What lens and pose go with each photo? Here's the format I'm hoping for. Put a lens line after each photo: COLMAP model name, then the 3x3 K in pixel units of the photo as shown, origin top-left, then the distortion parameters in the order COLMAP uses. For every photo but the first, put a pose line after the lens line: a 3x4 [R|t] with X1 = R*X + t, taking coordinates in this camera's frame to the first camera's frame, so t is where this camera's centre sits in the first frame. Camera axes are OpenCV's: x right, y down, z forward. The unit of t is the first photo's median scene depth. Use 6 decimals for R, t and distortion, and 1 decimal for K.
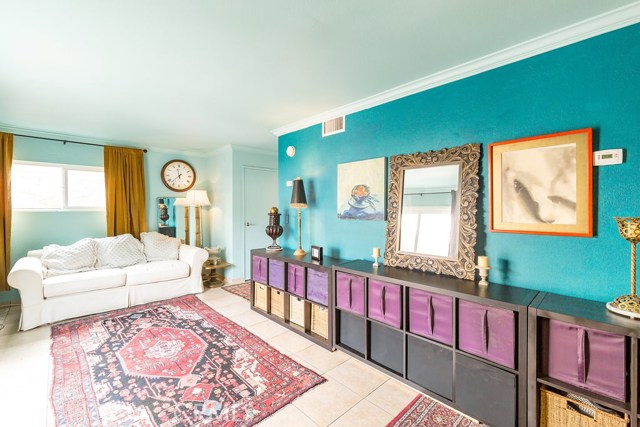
lens RADIAL K [[275.5, 0, 319.4], [0, 275.5, 211.5], [0, 0, 1]] dist [0.004437, -0.000137]
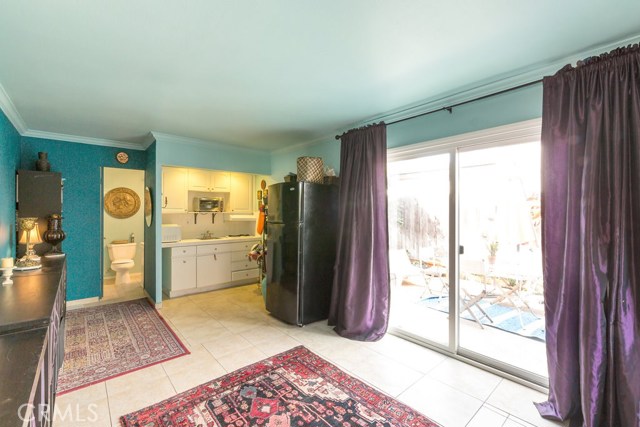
lens RADIAL K [[255.6, 0, 320.9], [0, 255.6, 214.2], [0, 0, 1]] dist [-0.000179, -0.000007]
pose [[-0.999832, 0.000435, 0.018323, -0.658996], [0.000619, 0.999950, 0.010019, -0.039194], [-0.018318, 0.010029, -0.999782, 1.903316]]
